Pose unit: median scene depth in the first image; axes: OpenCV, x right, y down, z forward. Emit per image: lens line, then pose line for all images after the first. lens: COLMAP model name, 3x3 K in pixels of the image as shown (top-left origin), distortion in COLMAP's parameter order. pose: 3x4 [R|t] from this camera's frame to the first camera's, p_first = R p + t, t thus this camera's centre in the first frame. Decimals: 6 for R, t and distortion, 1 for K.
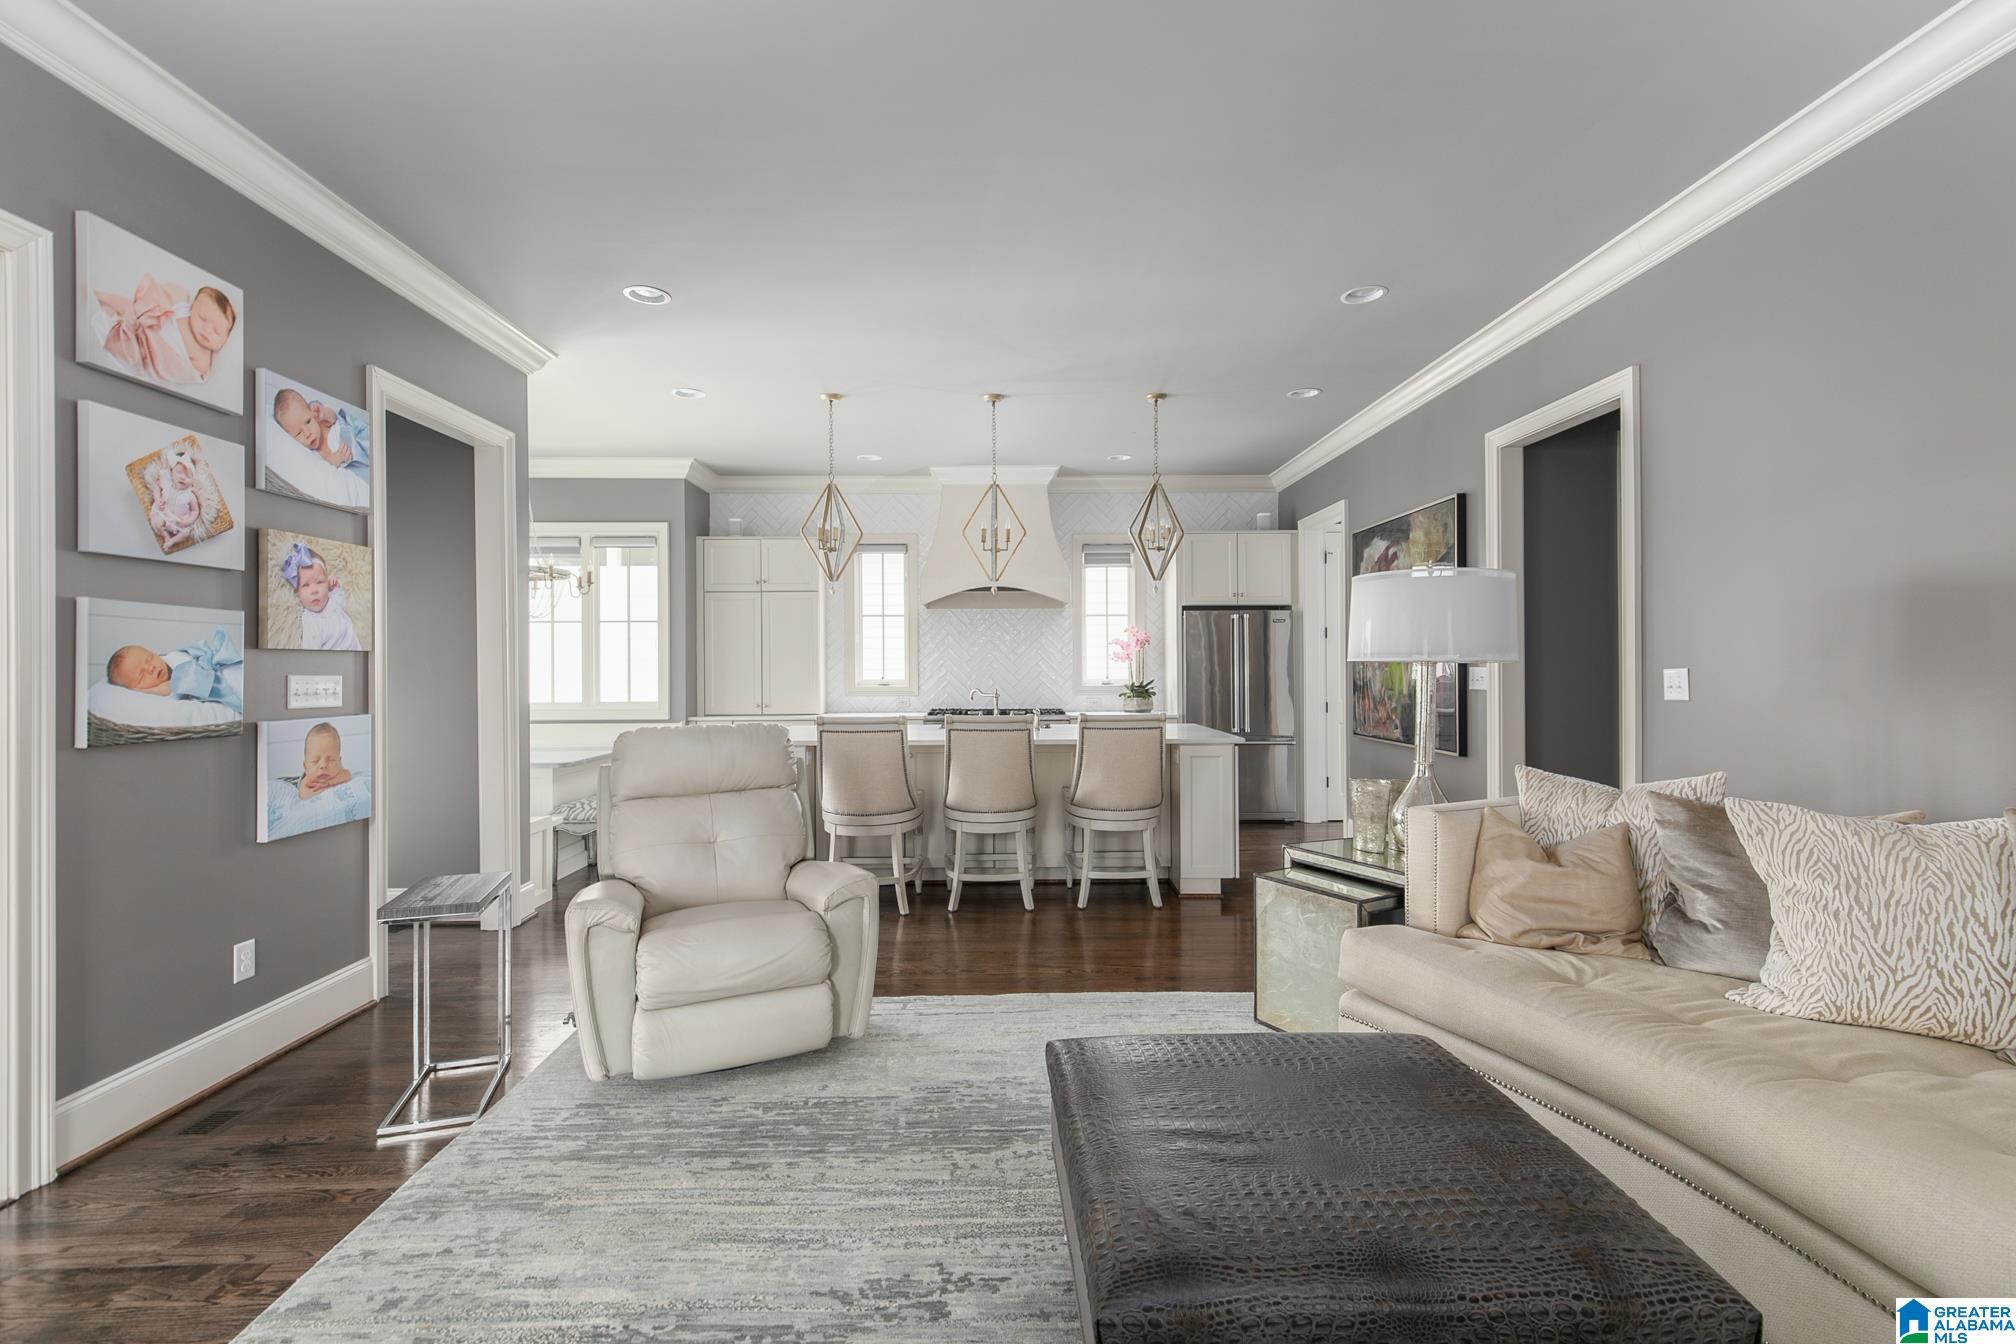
lens RADIAL K [[910.5, 0, 1004.2], [0, 910.5, 666.9], [0, 0, 1]] dist [0.000350, -0.000017]
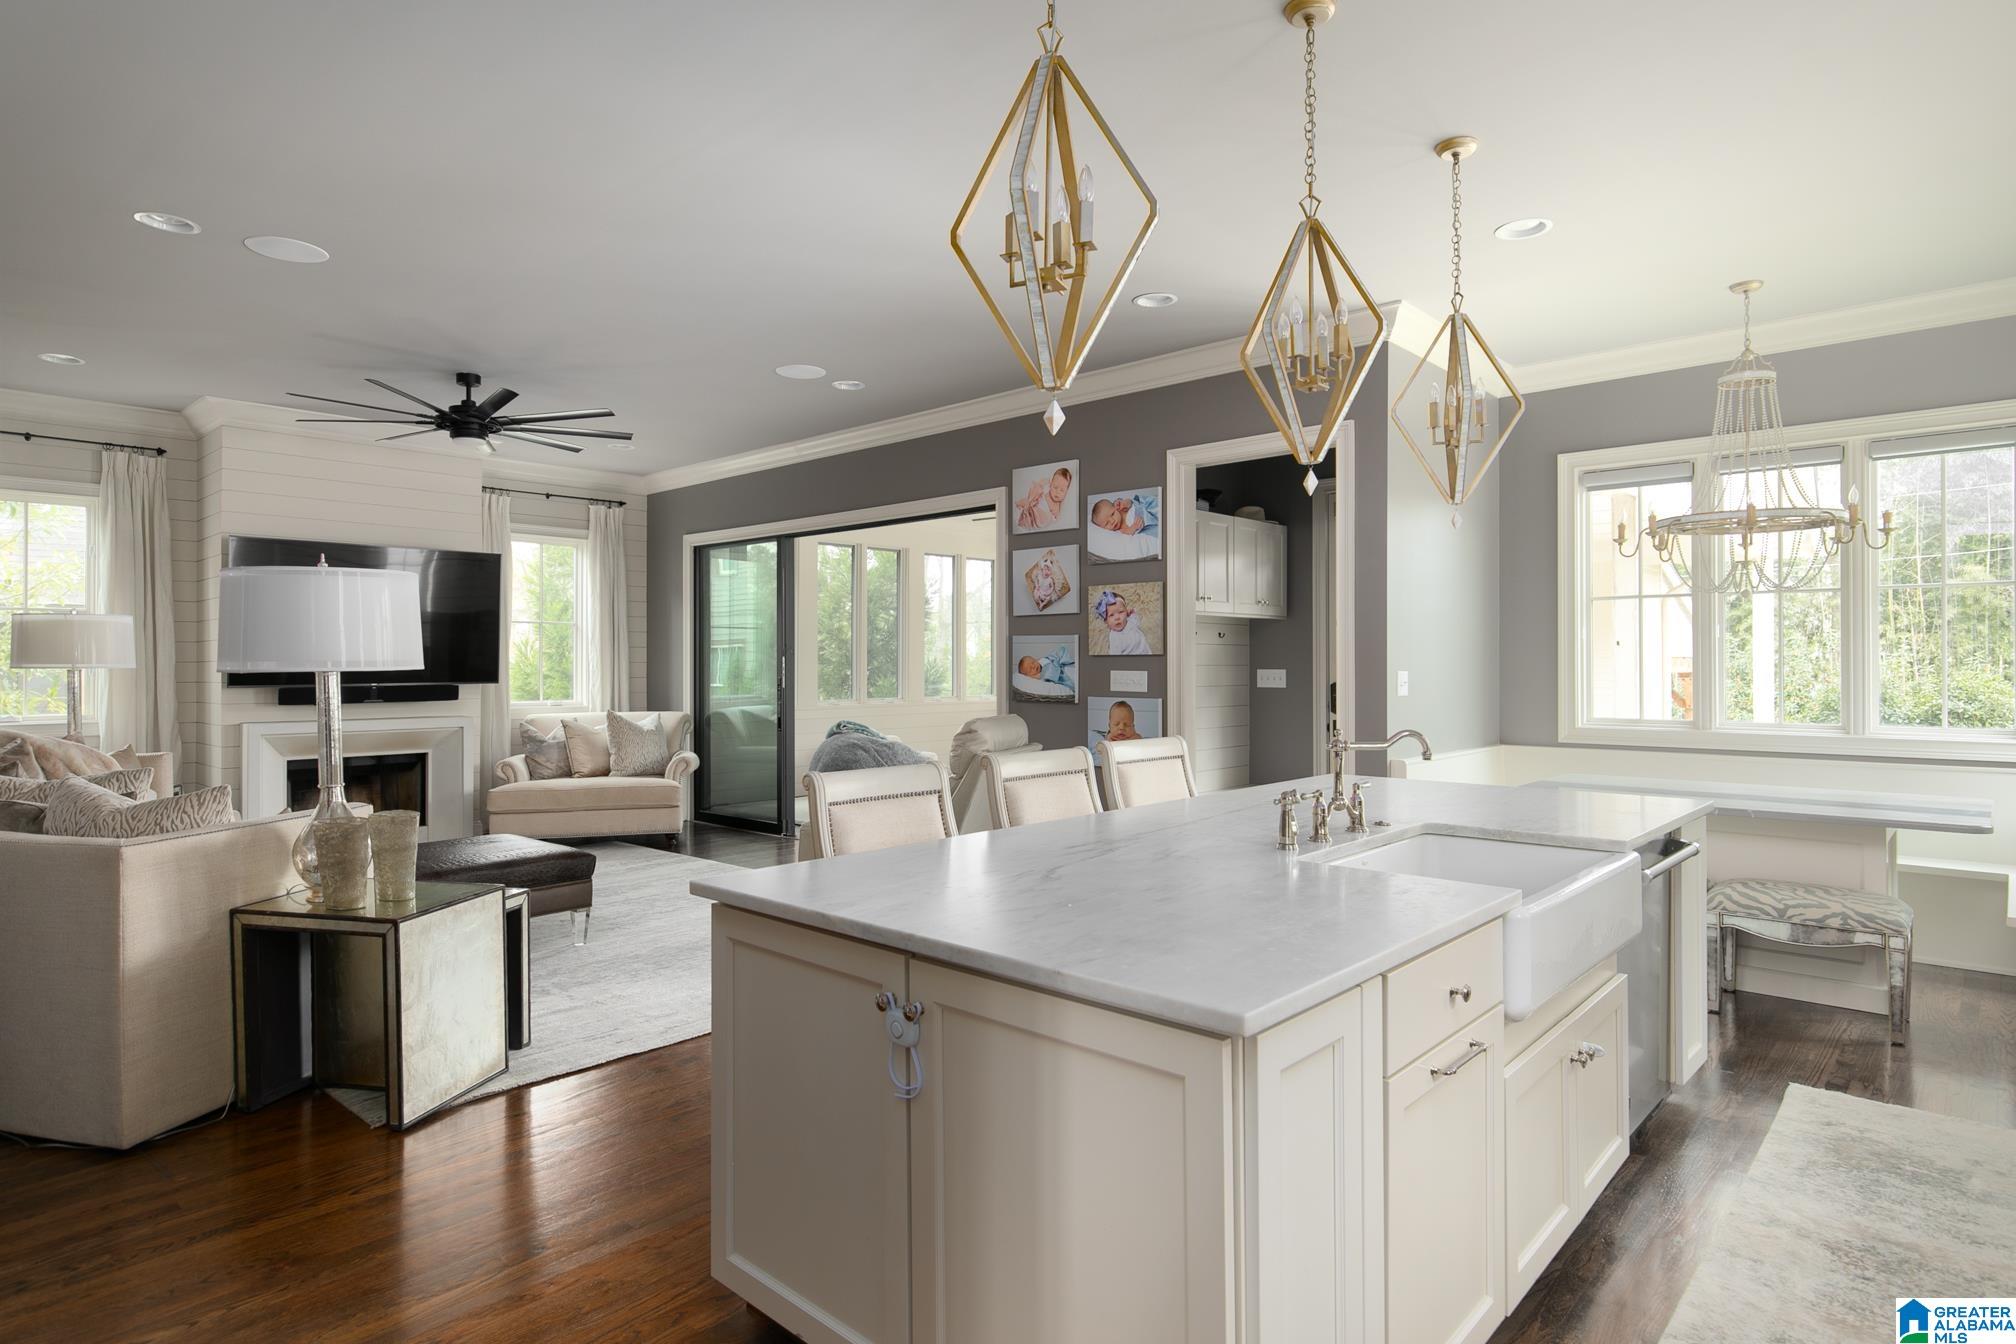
lens RADIAL K [[1102.7, 0, 1003.7], [0, 1102.7, 669.4], [0, 0, 1]] dist [-0.000967, -0.000100]
pose [[-0.699428, -0.000985, -0.714702, 0.820285], [-0.002599, 0.999996, 0.001164, 0.005211], [0.714698, 0.002672, -0.699428, 2.365997]]
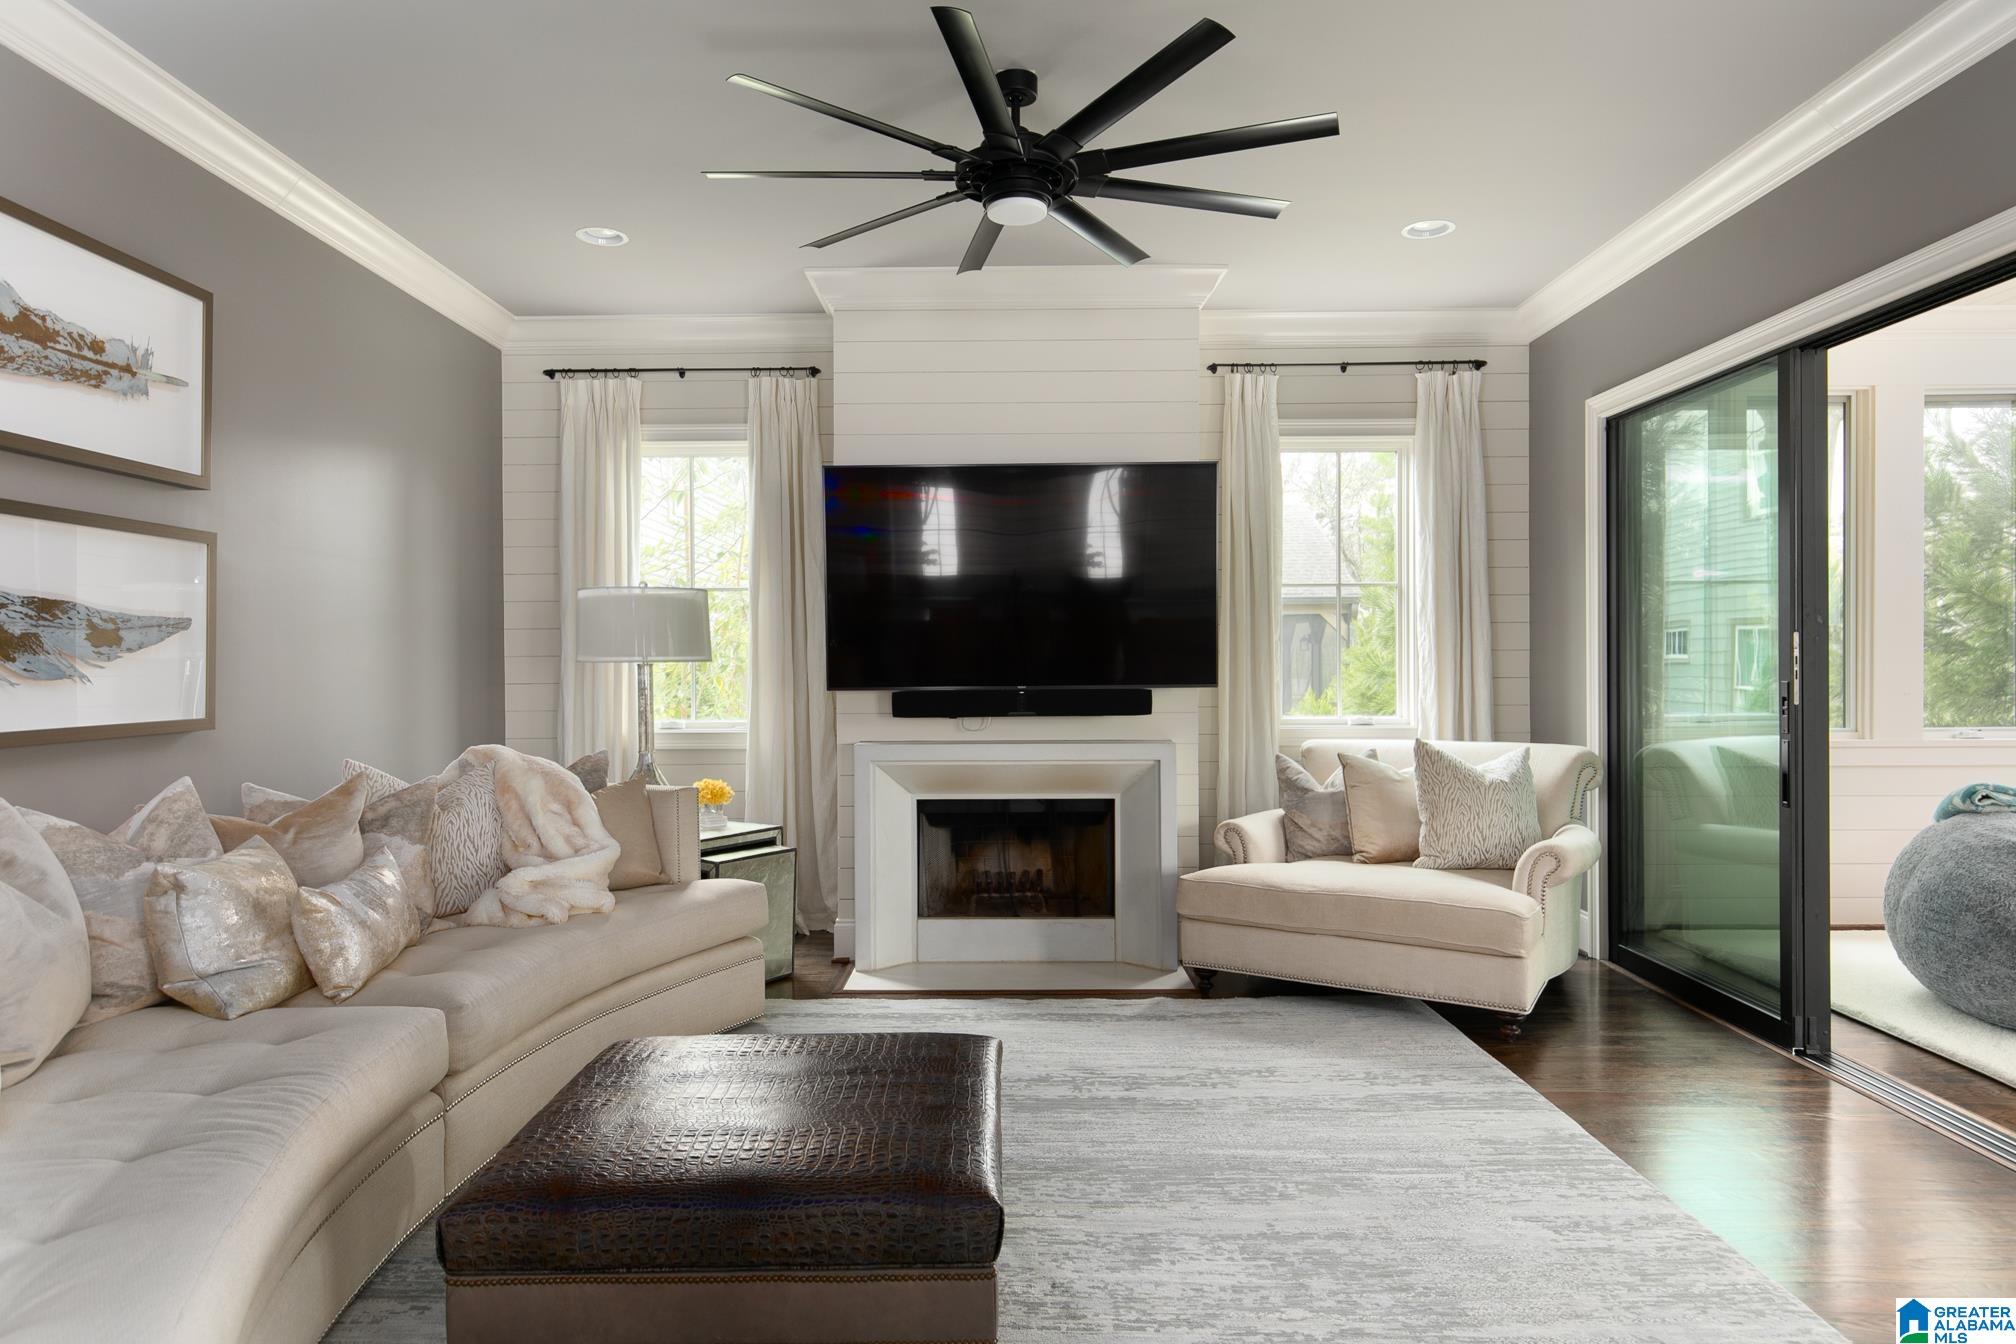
lens RADIAL K [[1234.7, 0, 1003.5], [0, 1234.7, 662.1], [0, 0, 1]] dist [0.001255, 0.000986]
pose [[-0.999228, -0.000431, 0.039279, 0.434734], [-0.000448, 1.000000, -0.000423, 0.008132], [-0.039278, -0.000440, -0.999228, 1.891703]]
